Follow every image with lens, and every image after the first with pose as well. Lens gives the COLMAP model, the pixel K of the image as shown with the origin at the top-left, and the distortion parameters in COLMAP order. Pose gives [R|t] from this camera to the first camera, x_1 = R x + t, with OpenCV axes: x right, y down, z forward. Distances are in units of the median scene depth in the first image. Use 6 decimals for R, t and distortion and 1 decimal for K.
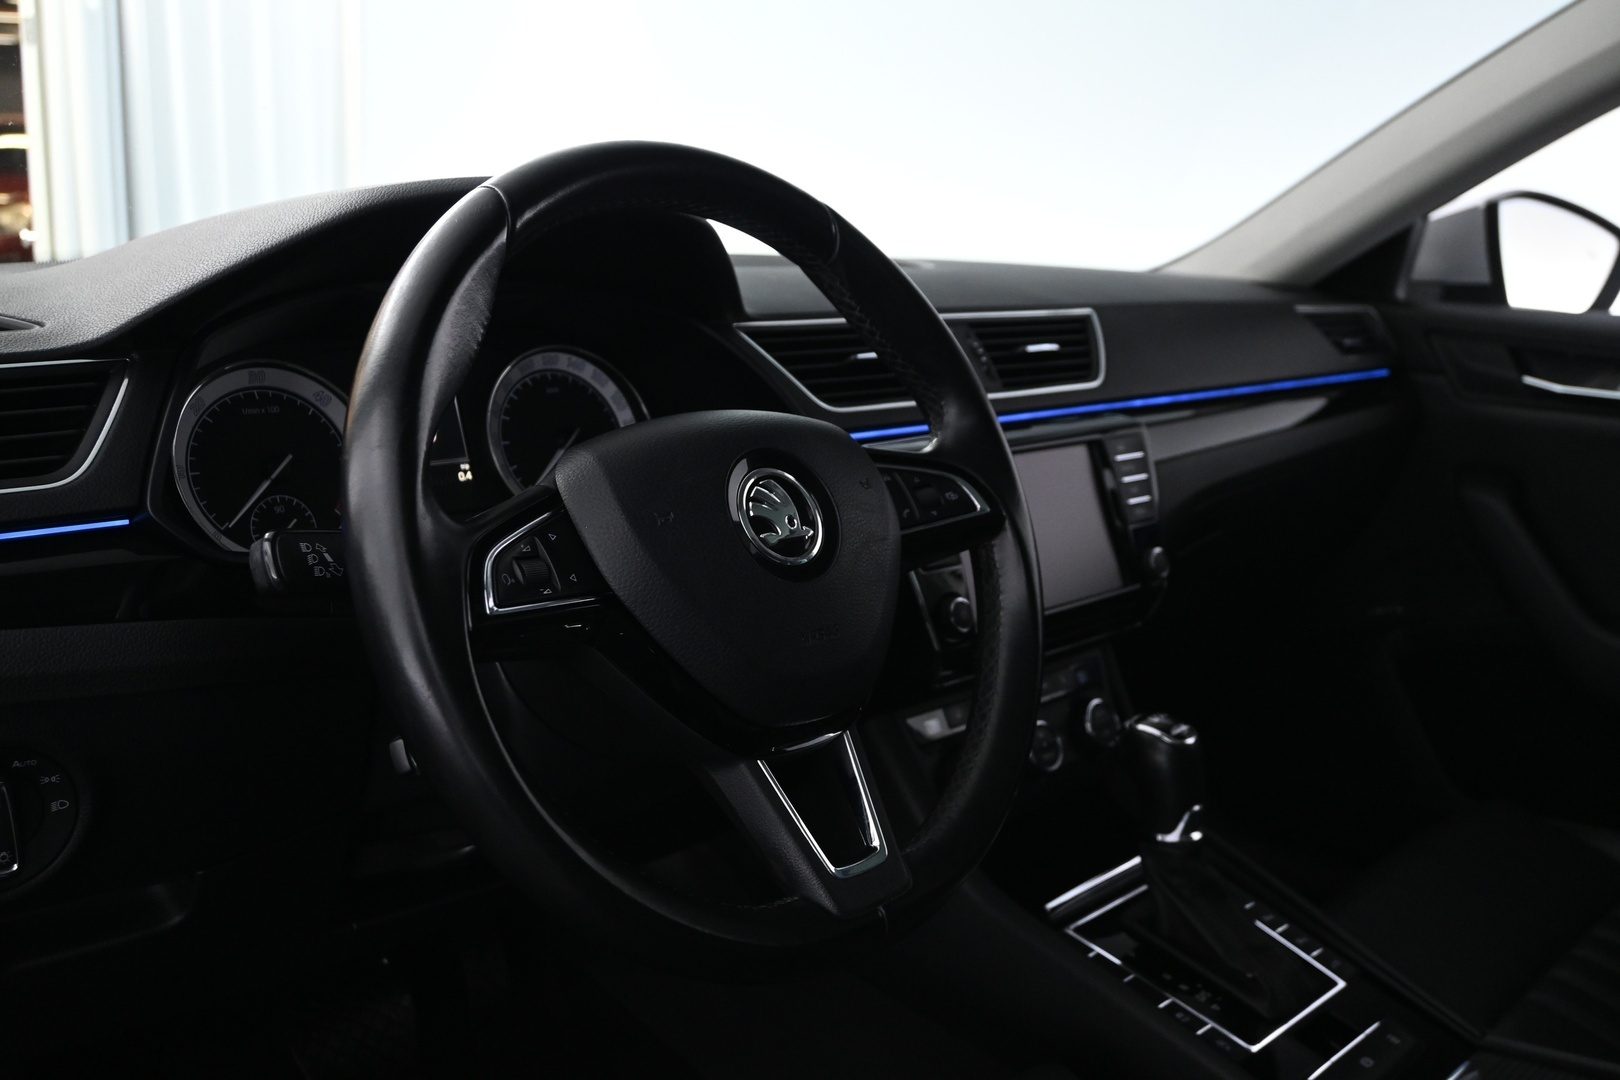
lens RADIAL K [[1527.5, 0, 810.0], [0, 1527.5, 540.0], [0, 0, 1]] dist [-0.000137, 0.001291]
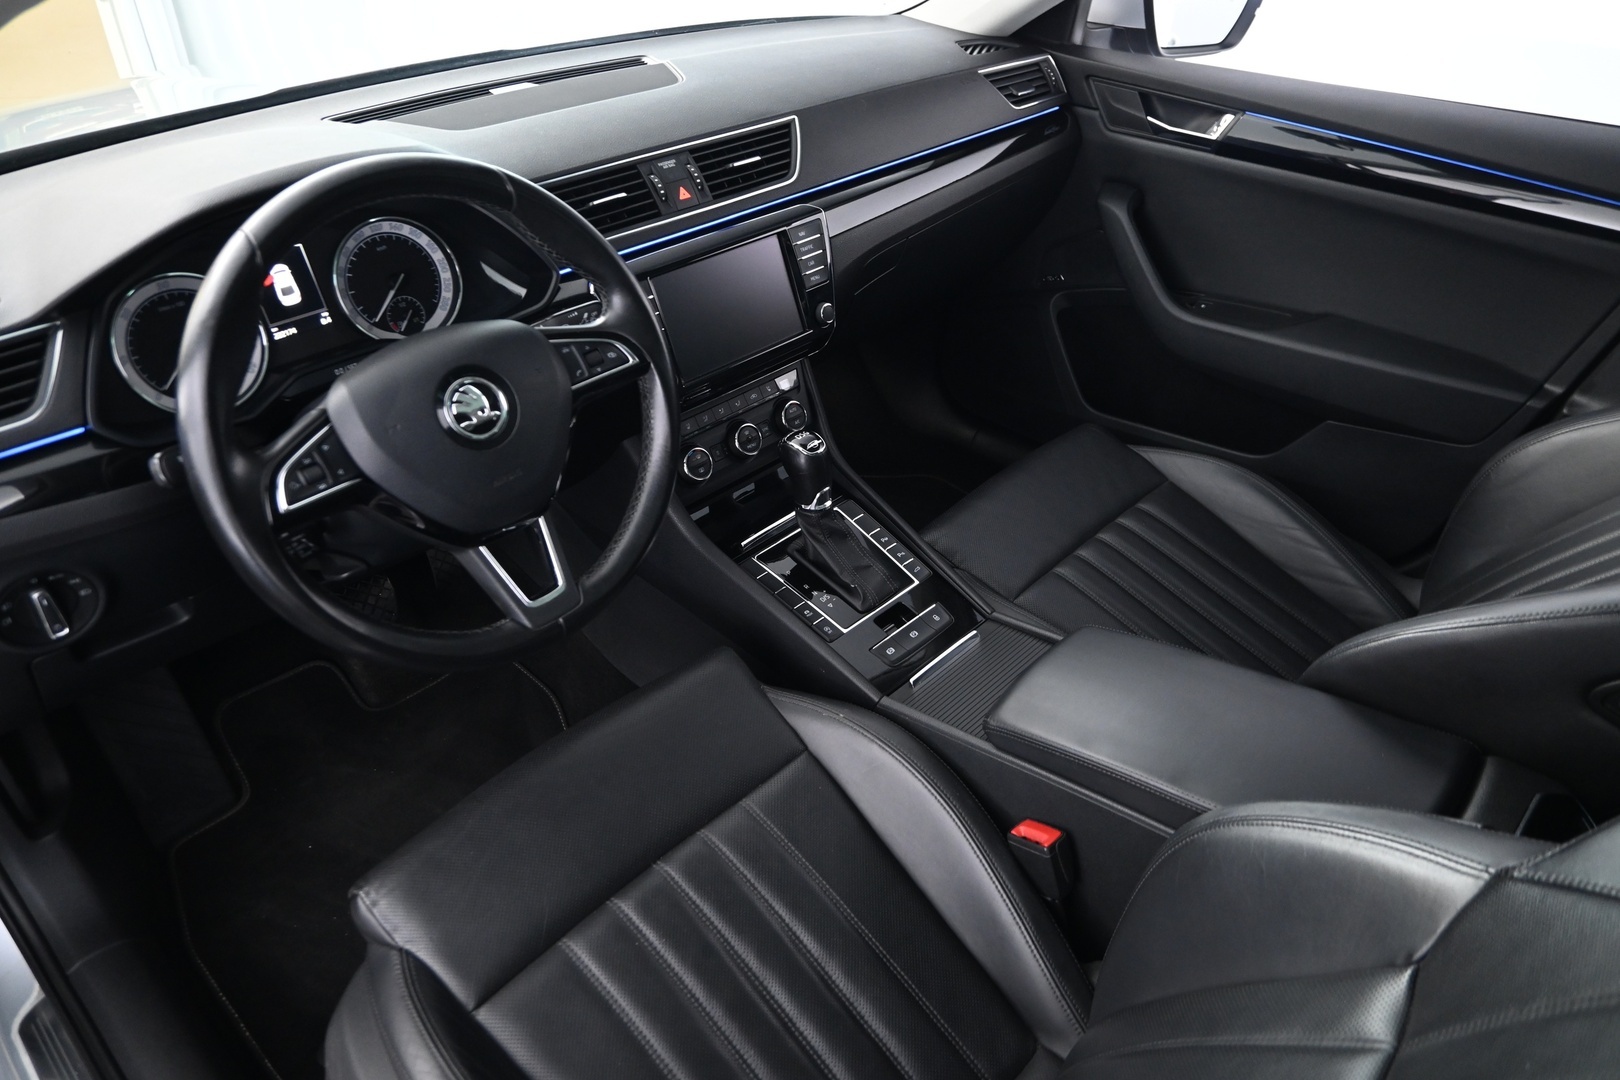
lens RADIAL K [[1147.6, 0, 810.0], [0, 1147.6, 540.0], [0, 0, 1]] dist [0.025873, 0.001649]
pose [[0.999346, -0.026336, -0.024789, 0.282320], [0.034059, 0.915849, 0.400076, -0.283405], [0.012166, -0.400658, 0.916147, -0.155239]]
